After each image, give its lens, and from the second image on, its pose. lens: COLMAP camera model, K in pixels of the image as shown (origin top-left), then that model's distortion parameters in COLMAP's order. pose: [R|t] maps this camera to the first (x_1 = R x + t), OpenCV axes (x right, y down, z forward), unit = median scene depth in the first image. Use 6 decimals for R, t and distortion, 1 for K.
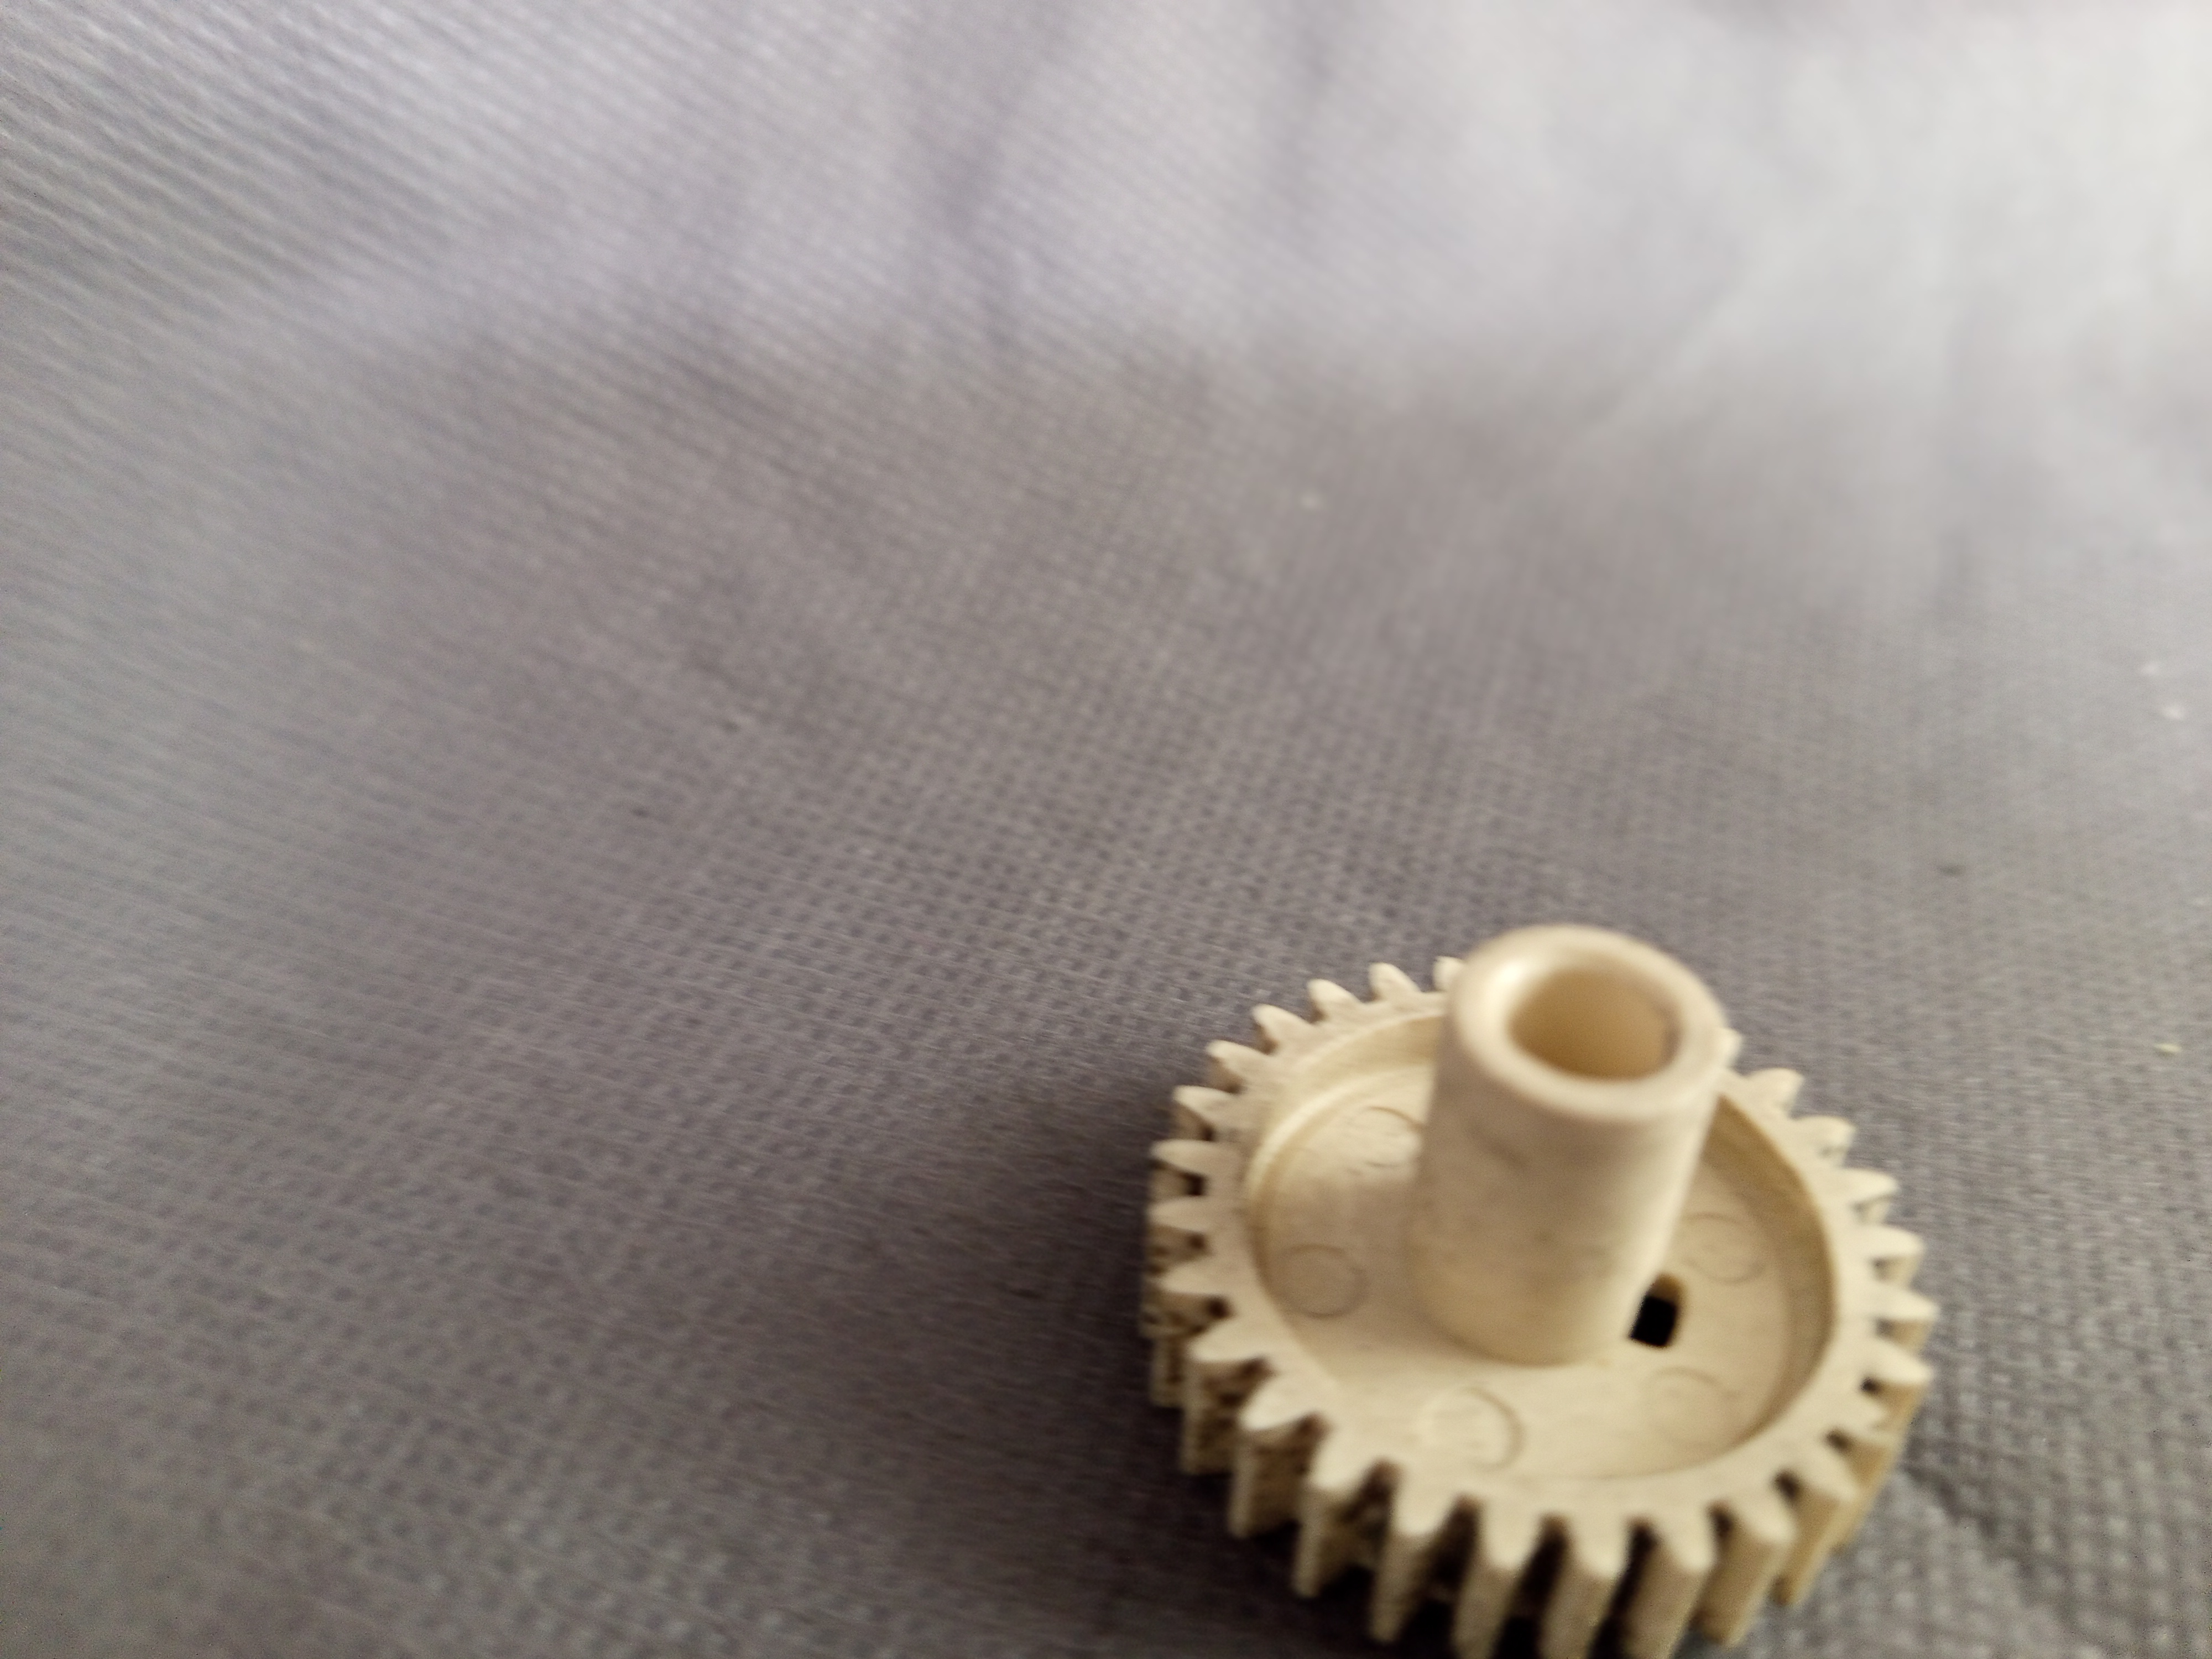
lens RADIAL K [[1704.4, 0, 1100.7], [0, 1704.4, 866.2], [0, 0, 1]] dist [-0.080096, 0.016304]
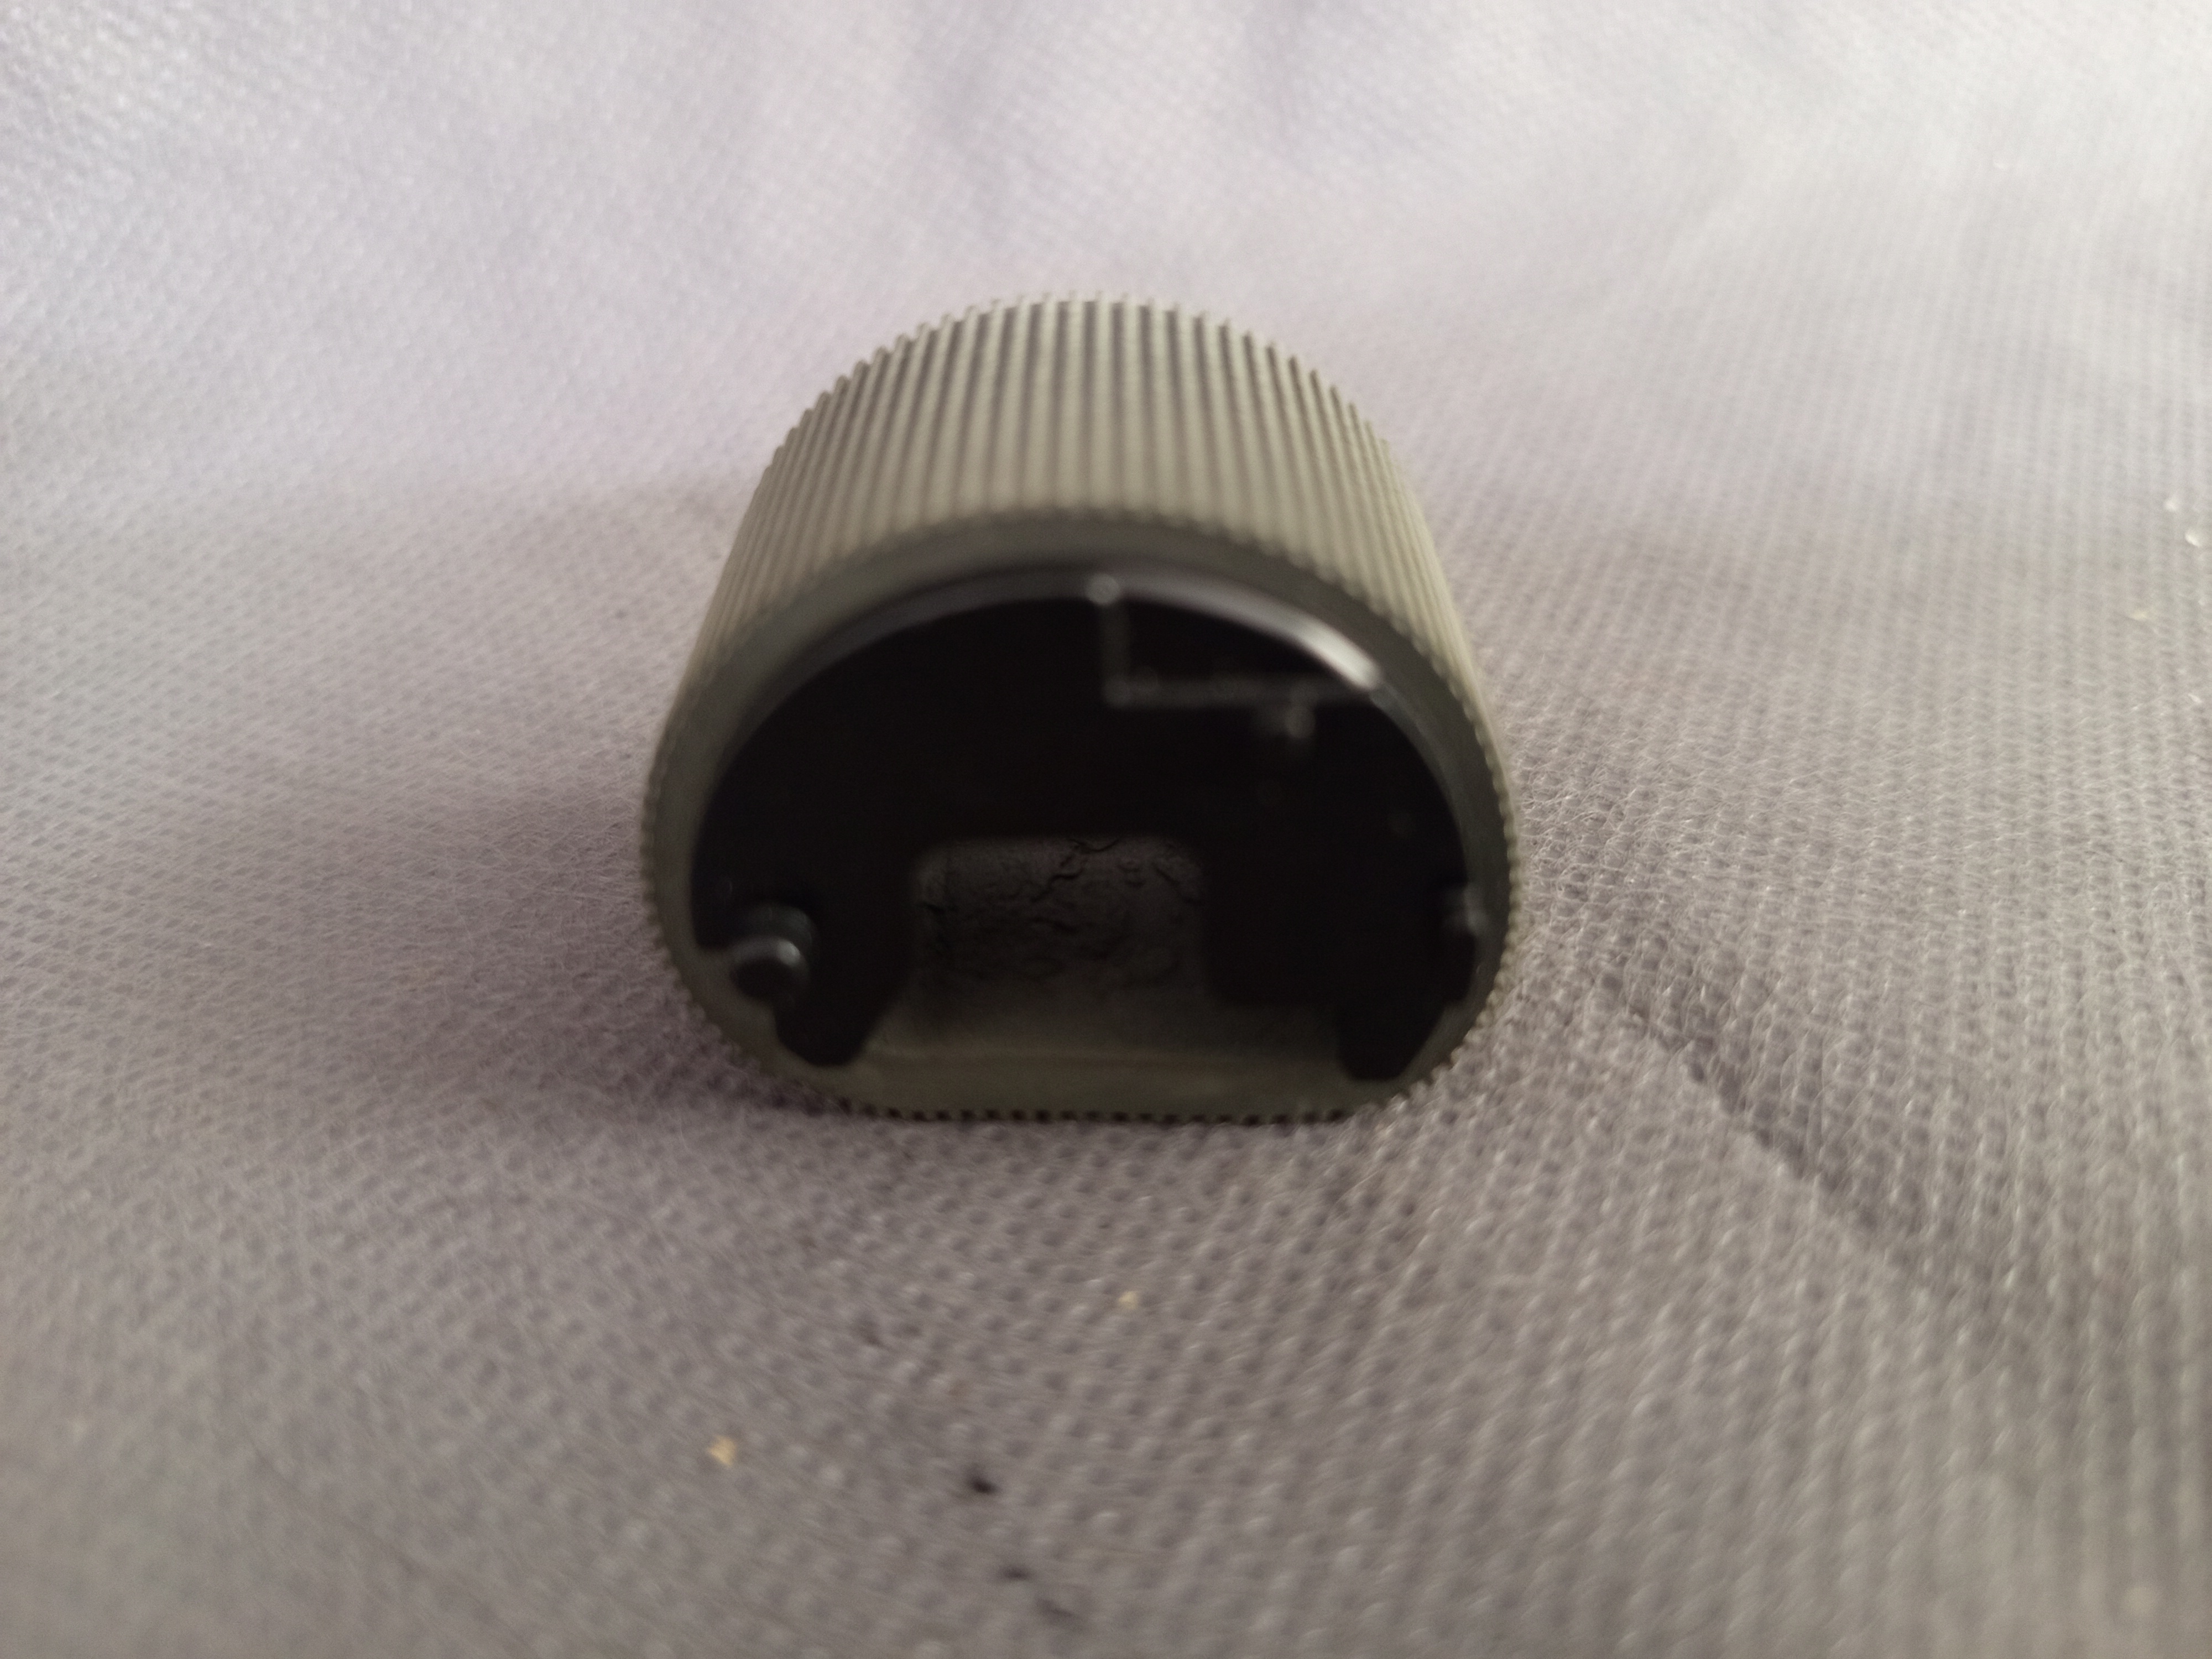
lens RADIAL K [[1704.4, 0, 1108.8], [0, 1704.4, 837.3], [0, 0, 1]] dist [-0.080096, 0.016304]
pose [[0.990067, -0.009895, -0.140249, 0.220535], [-0.004755, 0.994593, -0.103741, 0.258017], [0.140517, 0.103378, 0.984666, -0.012960]]
